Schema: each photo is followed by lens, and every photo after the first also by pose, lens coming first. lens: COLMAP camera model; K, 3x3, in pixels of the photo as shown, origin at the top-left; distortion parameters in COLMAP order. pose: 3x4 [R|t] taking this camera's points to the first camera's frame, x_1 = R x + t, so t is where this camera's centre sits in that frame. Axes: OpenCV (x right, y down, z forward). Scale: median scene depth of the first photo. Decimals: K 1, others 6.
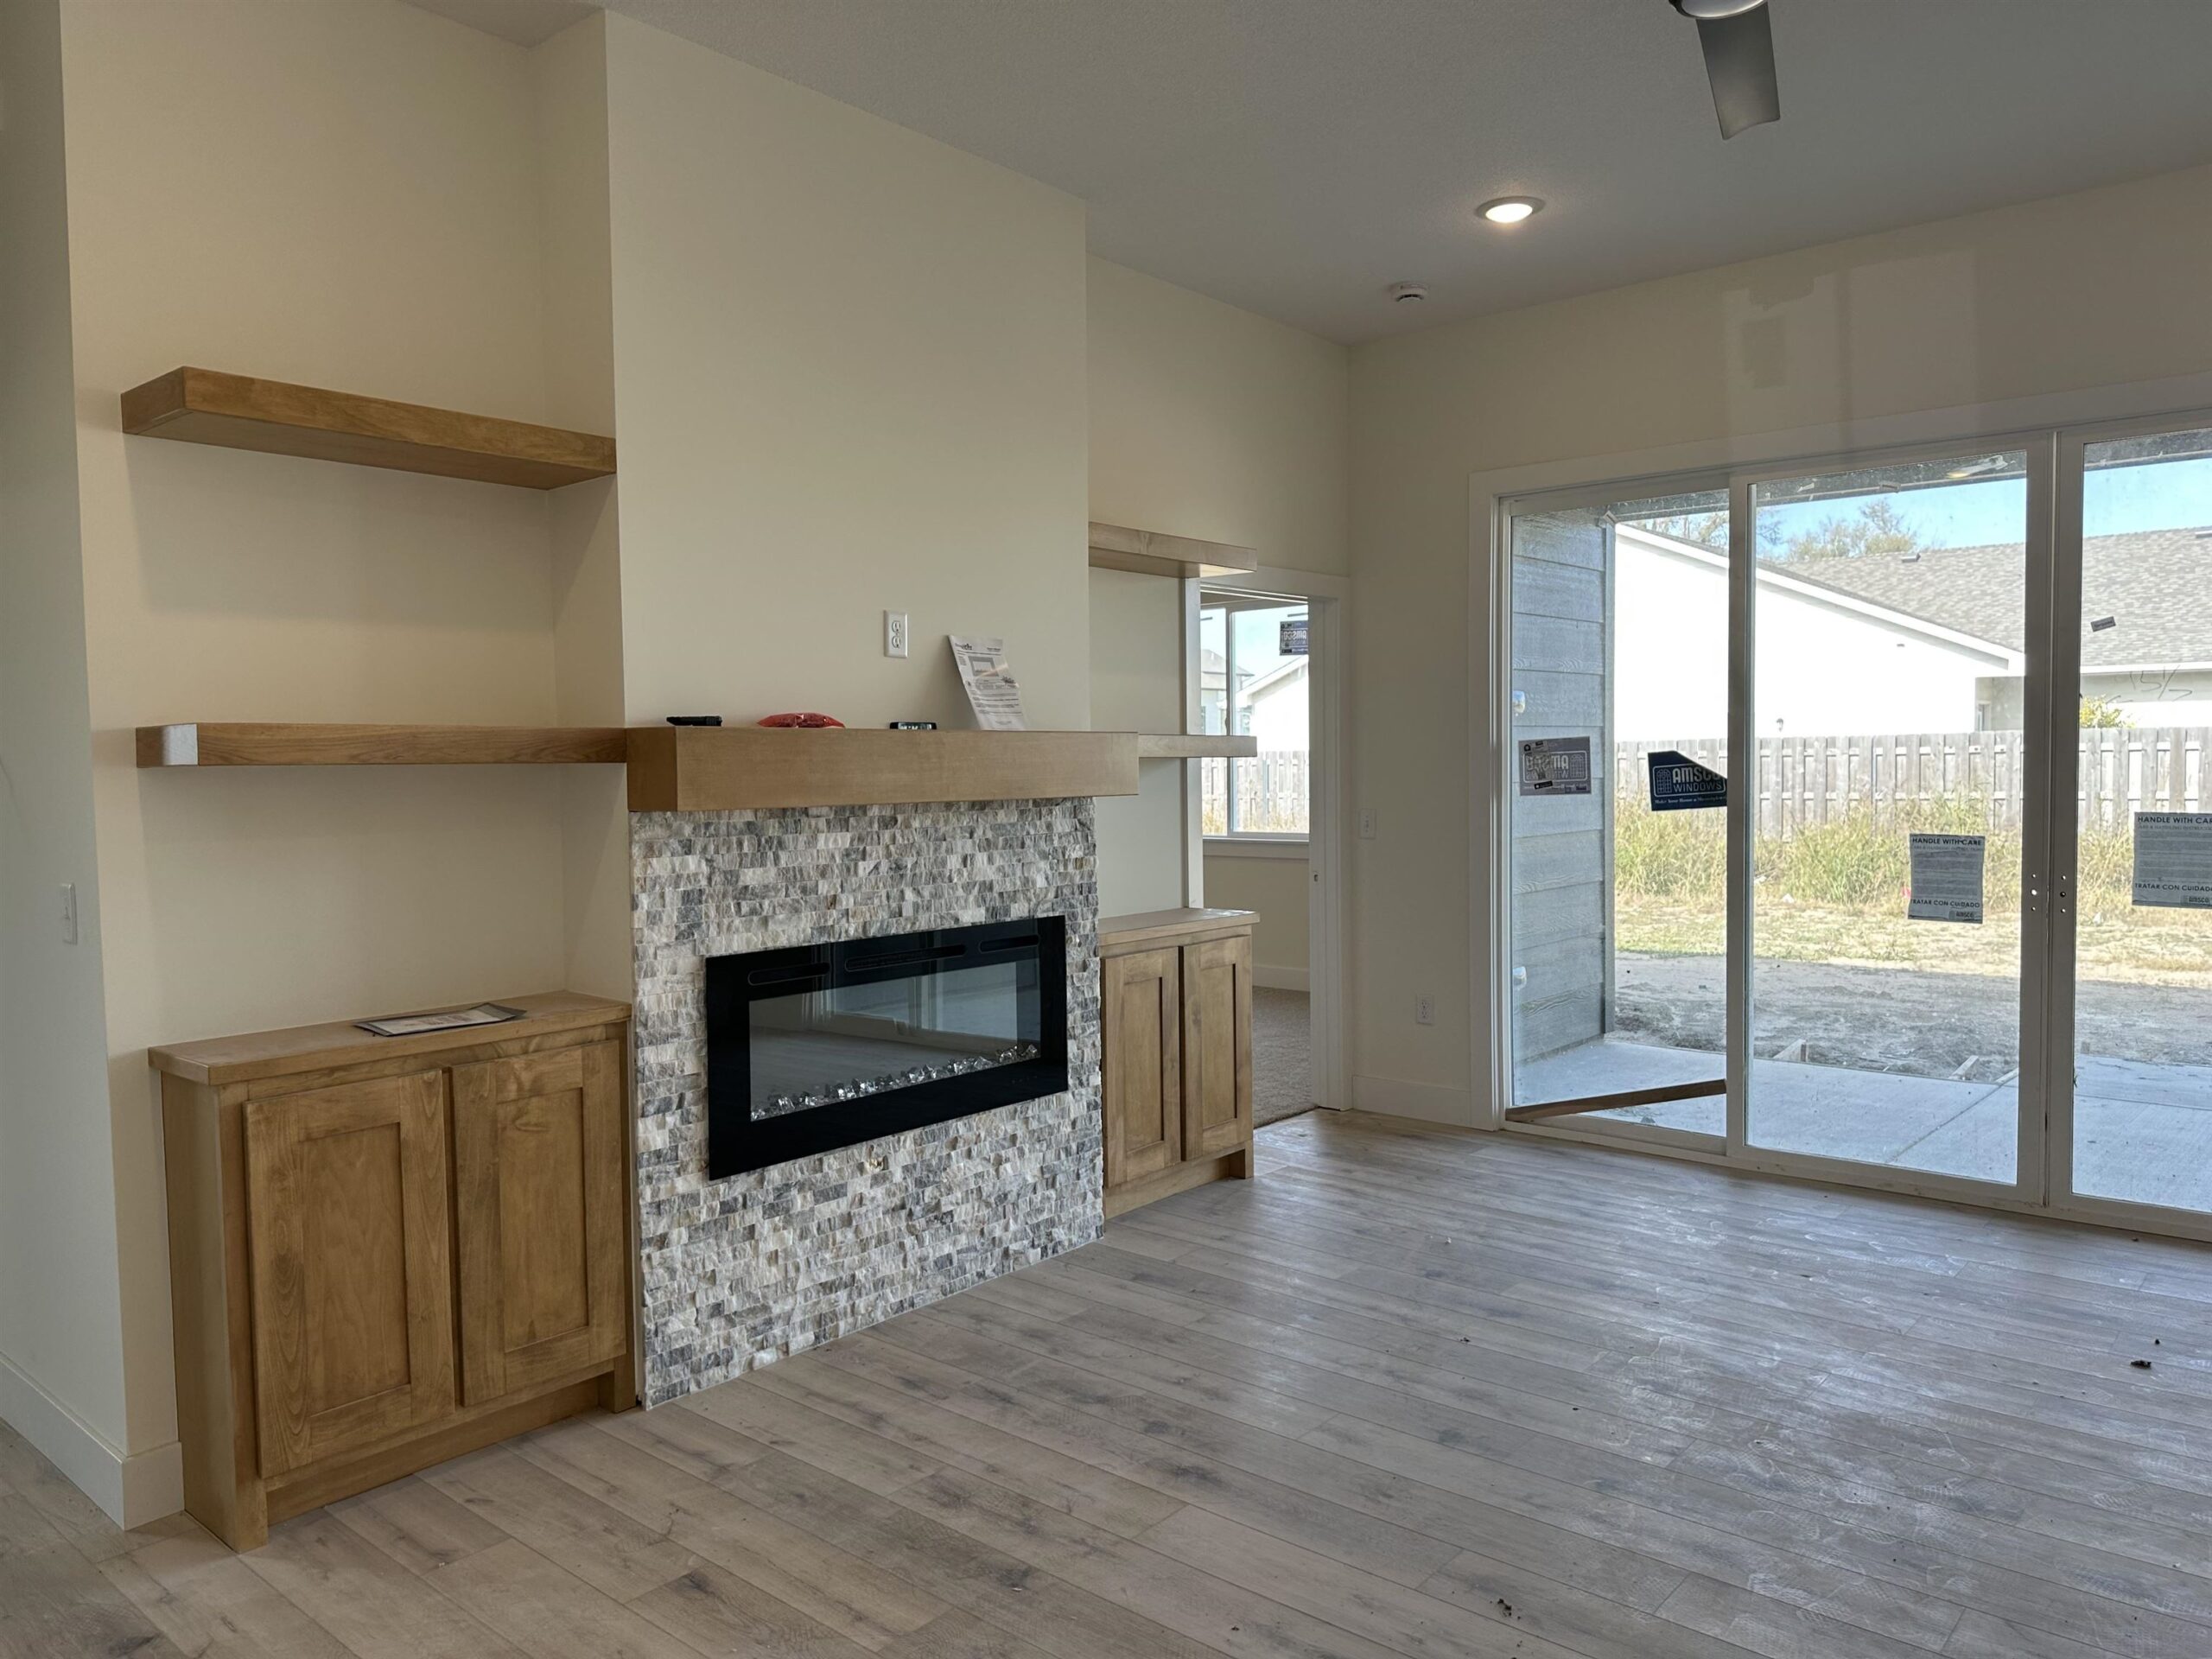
lens RADIAL K [[1542.0, 0, 1106.0], [0, 1542.0, 829.5], [0, 0, 1]] dist [0.169718, -0.294443]
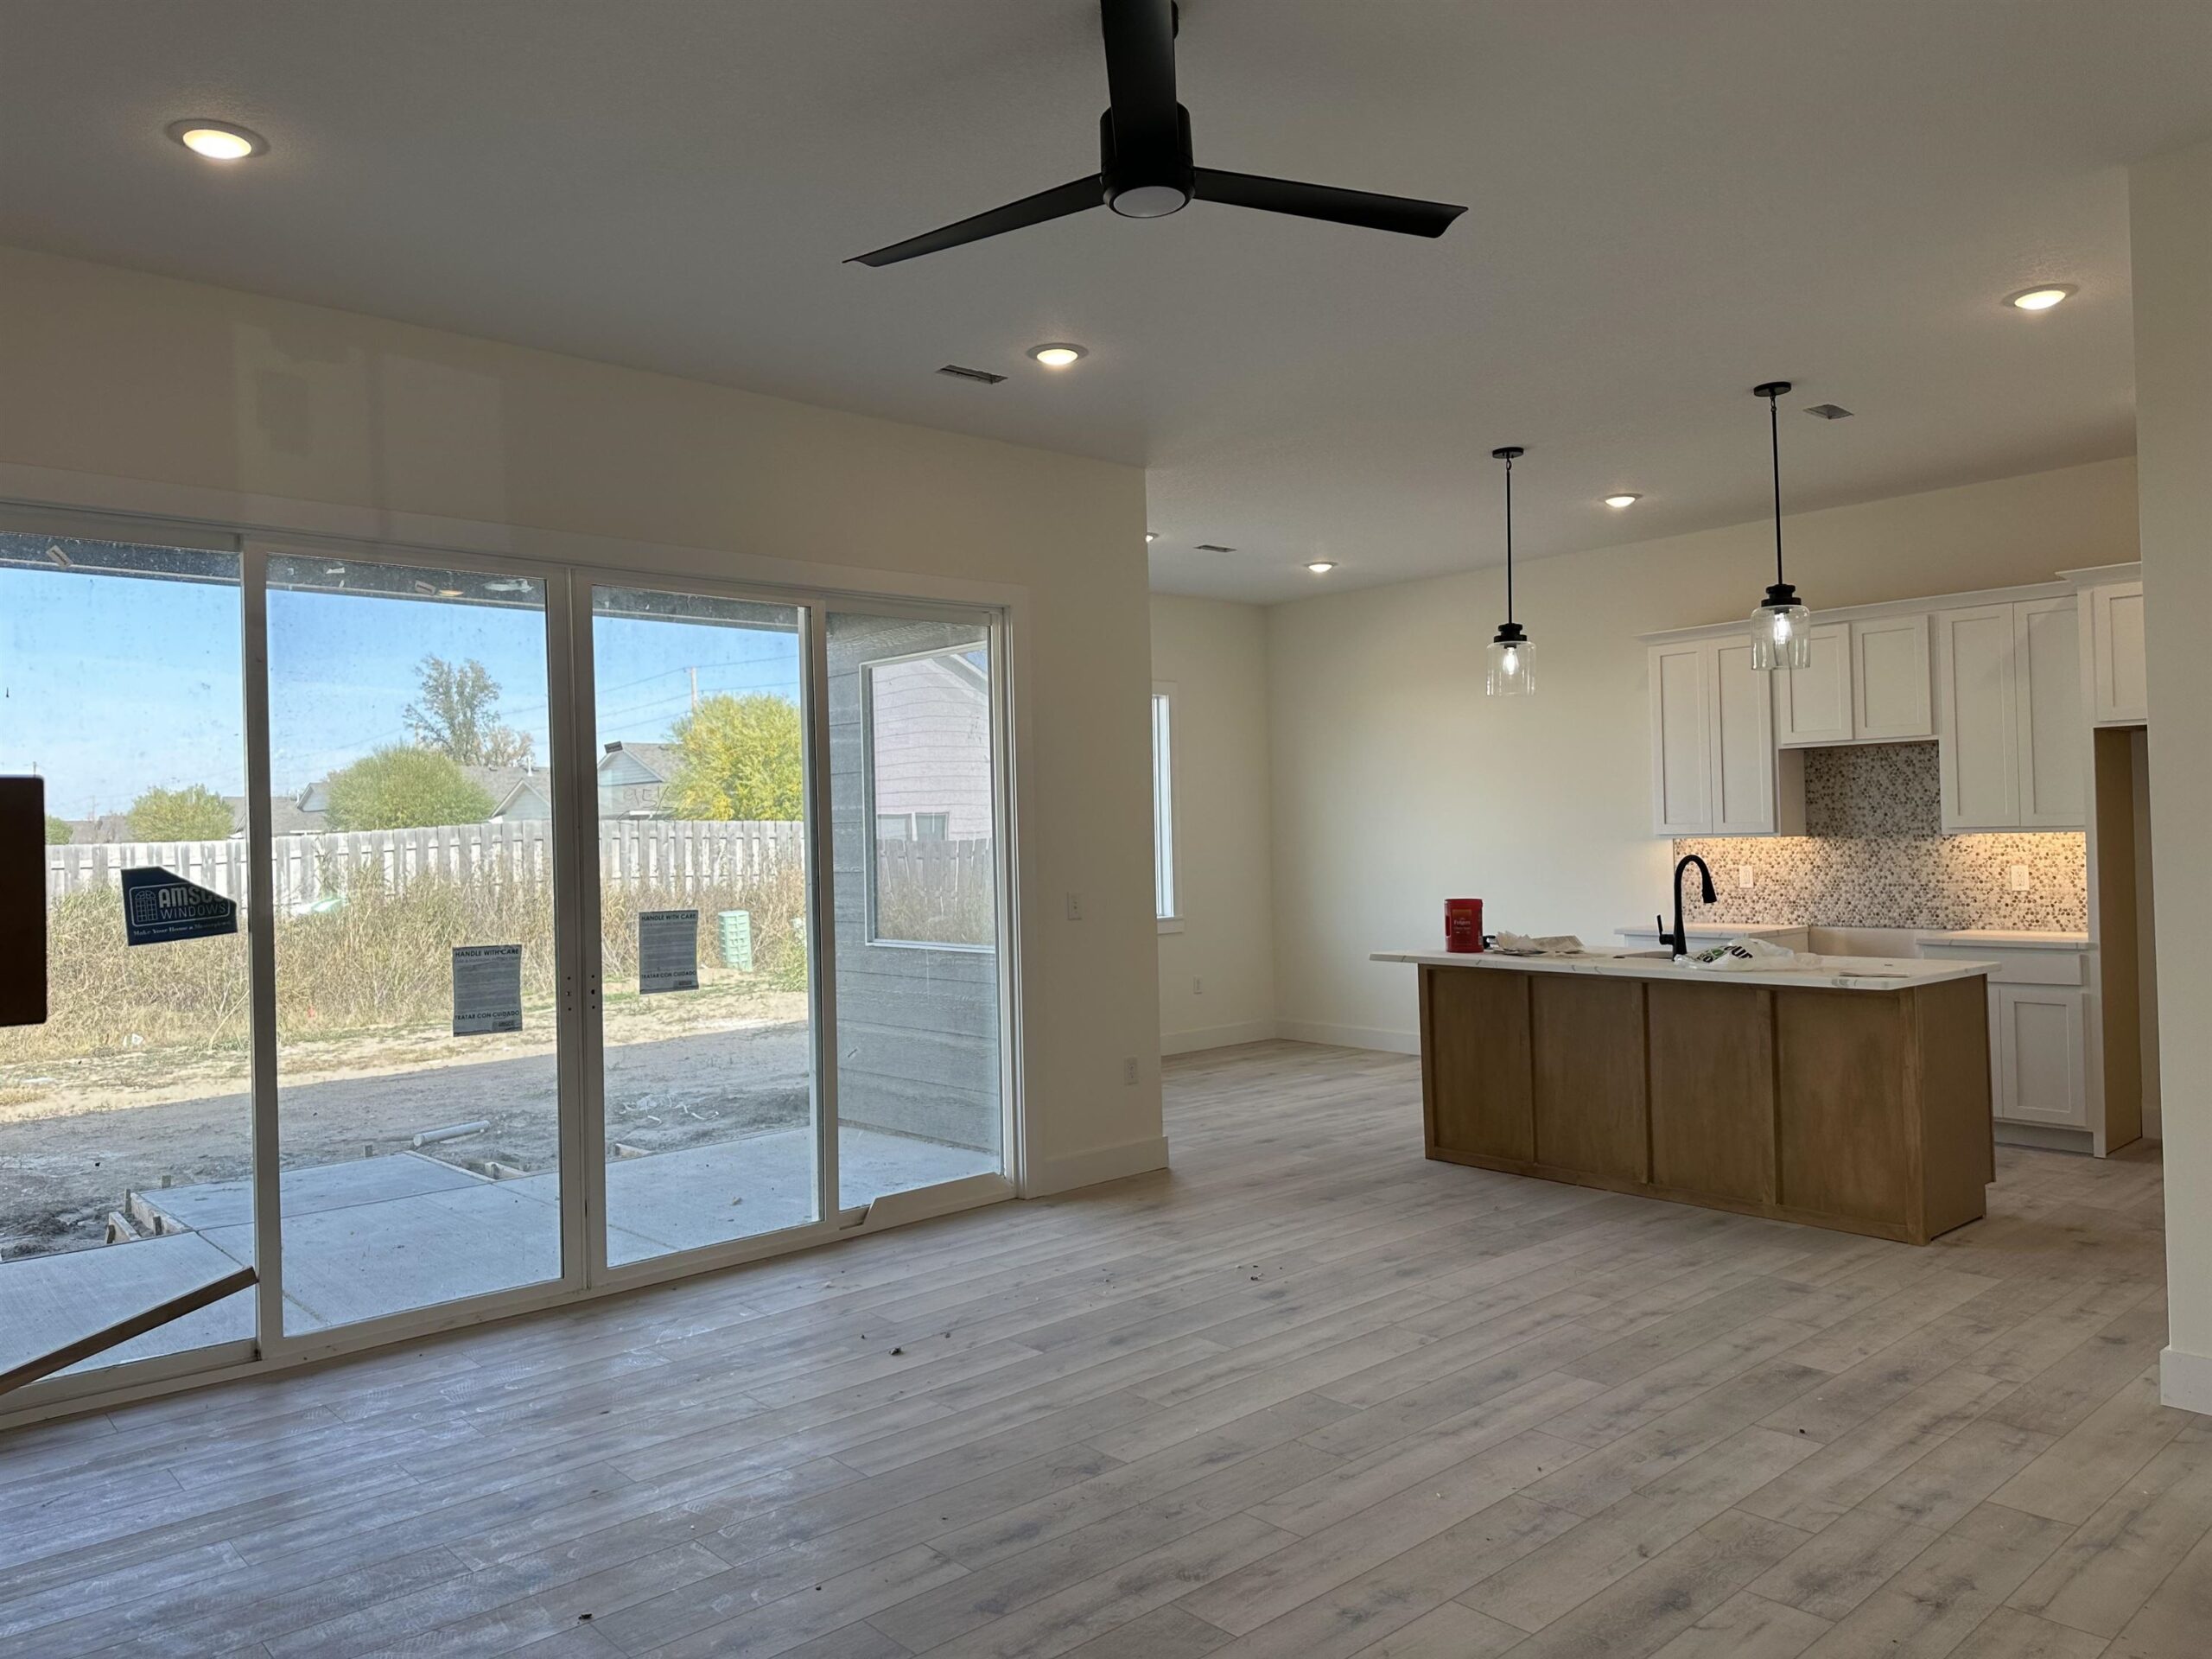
lens RADIAL K [[1539.6, 0, 1106.0], [0, 1539.6, 829.5], [0, 0, 1]] dist [0.076507, -0.110246]
pose [[0.127003, 0.012973, 0.991818, -0.533617], [0.069157, 0.997365, -0.021901, -0.029143], [-0.989489, 0.071372, 0.125771, 0.664128]]
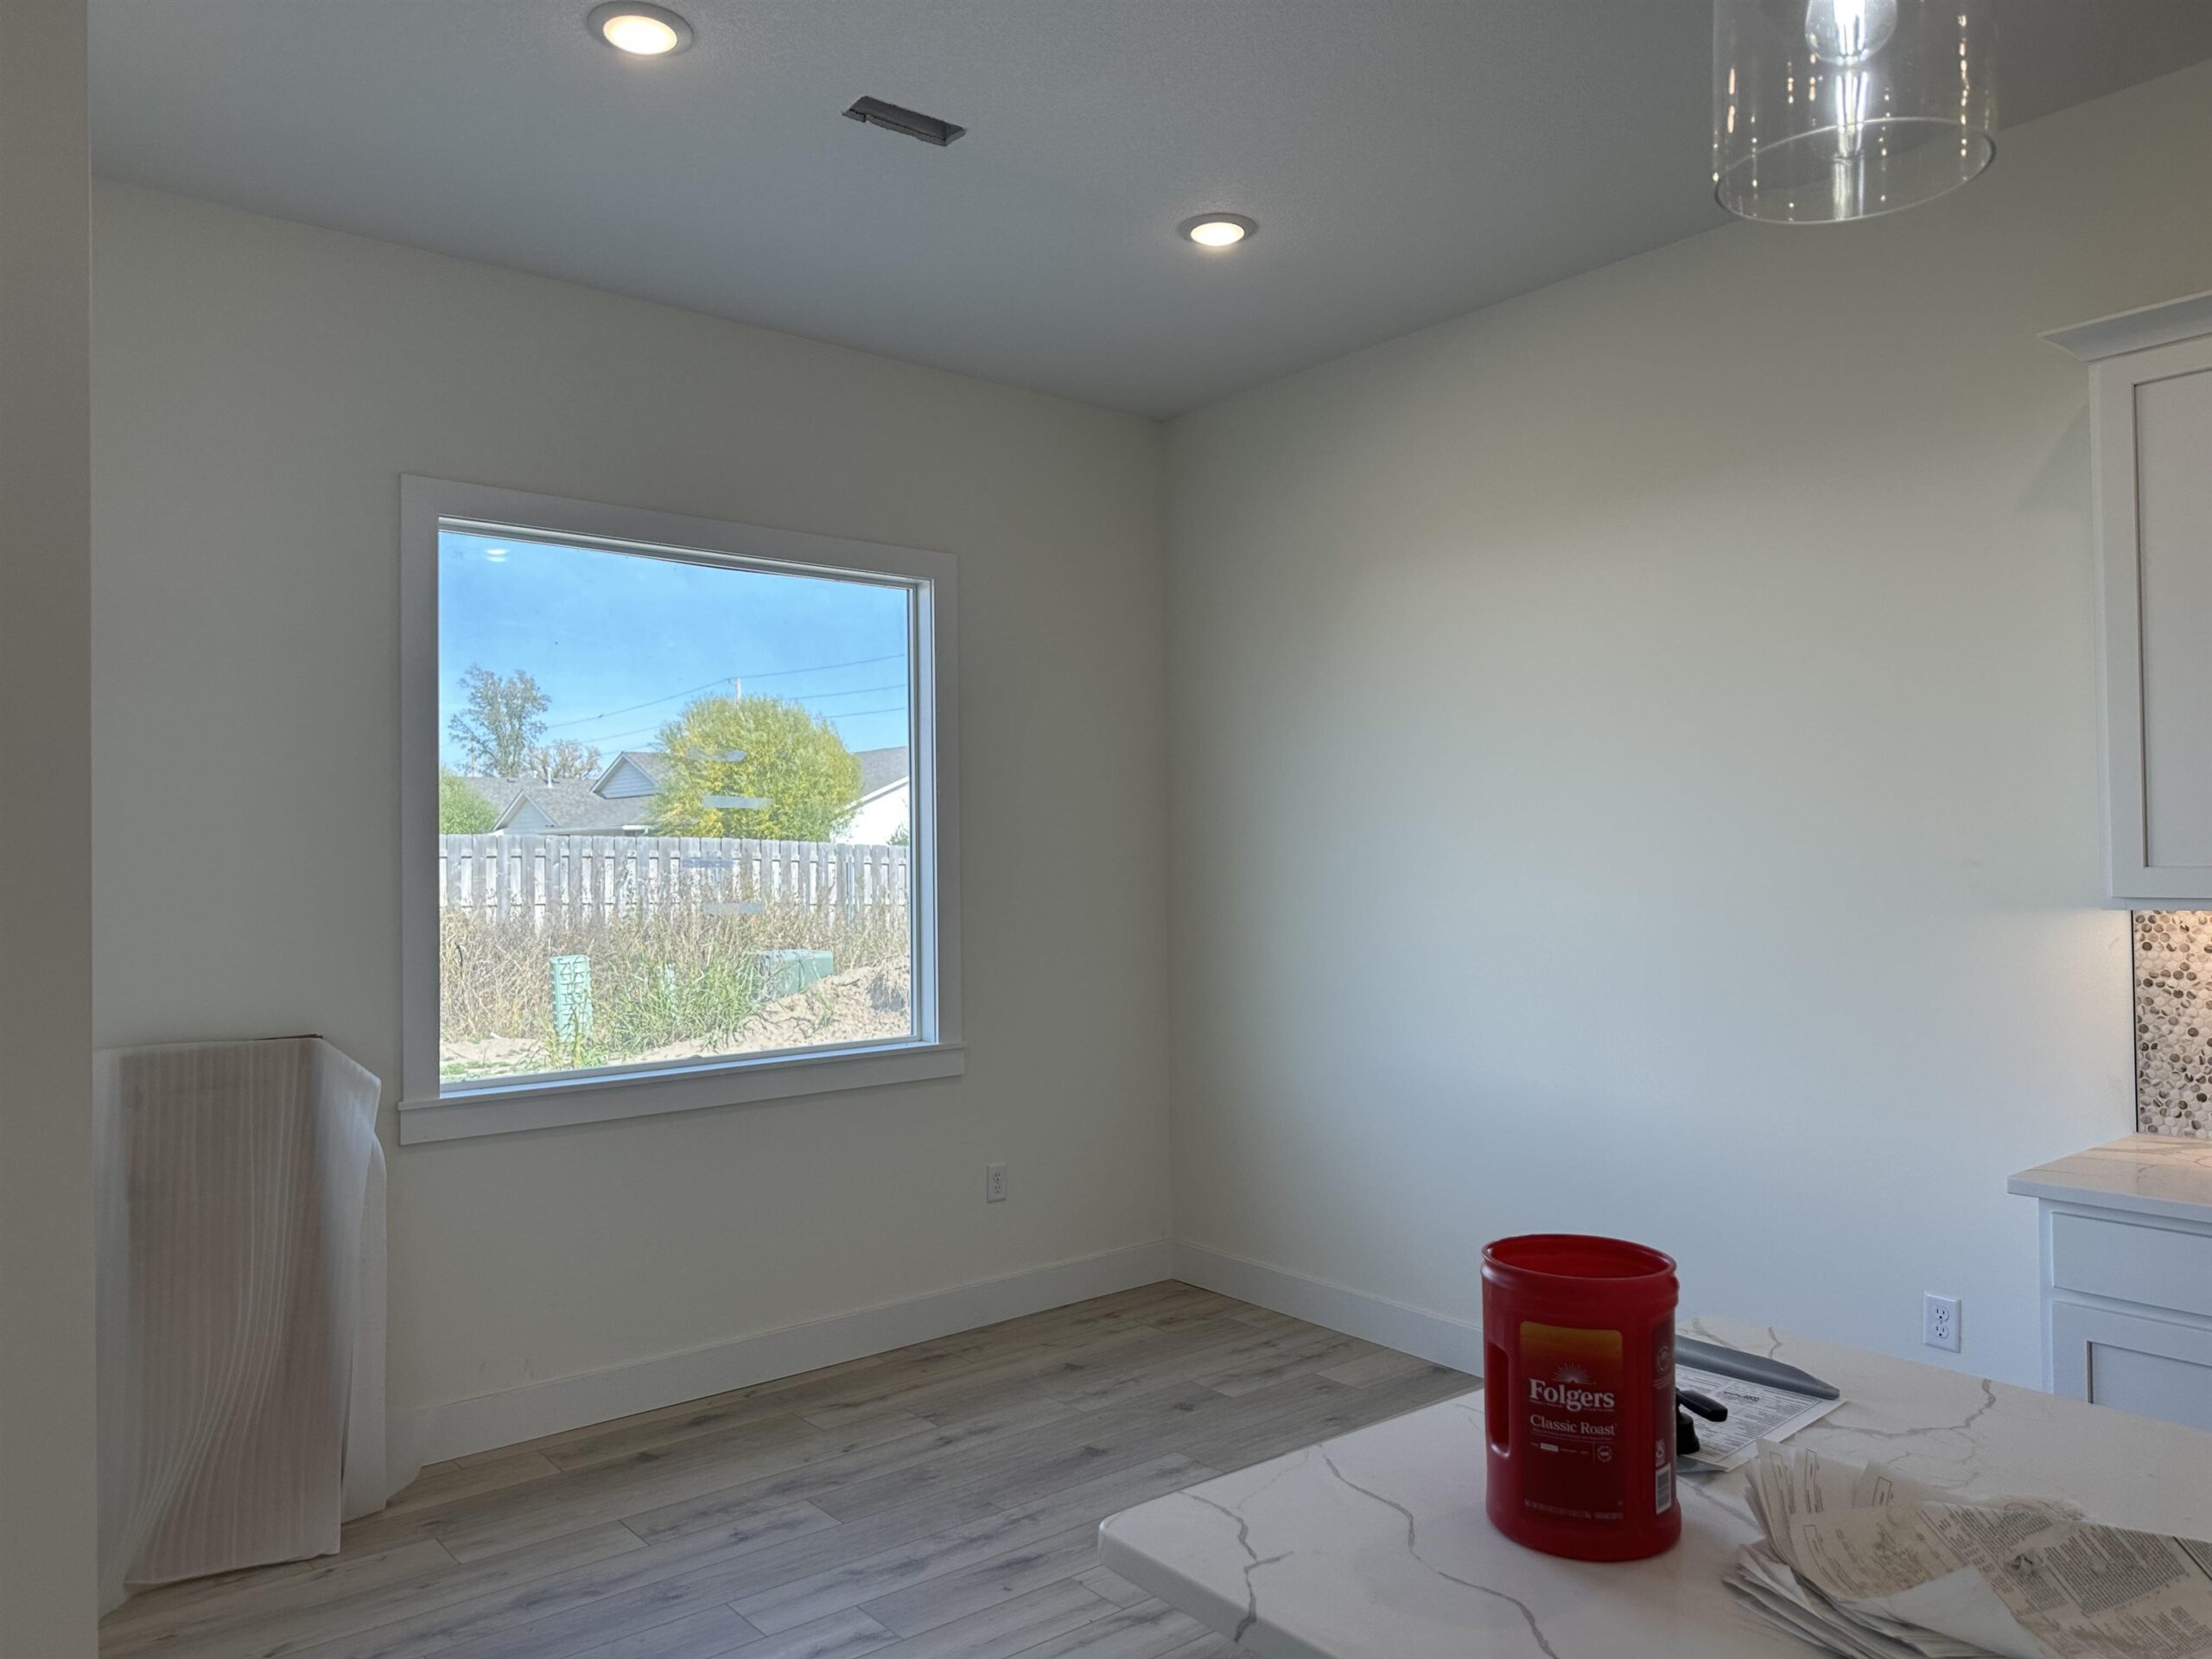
lens RADIAL K [[1552.5, 0, 1106.0], [0, 1552.5, 829.5], [0, 0, 1]] dist [0.006859, -0.031143]
pose [[0.177899, 0.029414, 0.983609, 0.972096], [0.054384, 0.997732, -0.039673, -0.046917], [-0.982545, 0.060550, 0.175896, 0.515491]]
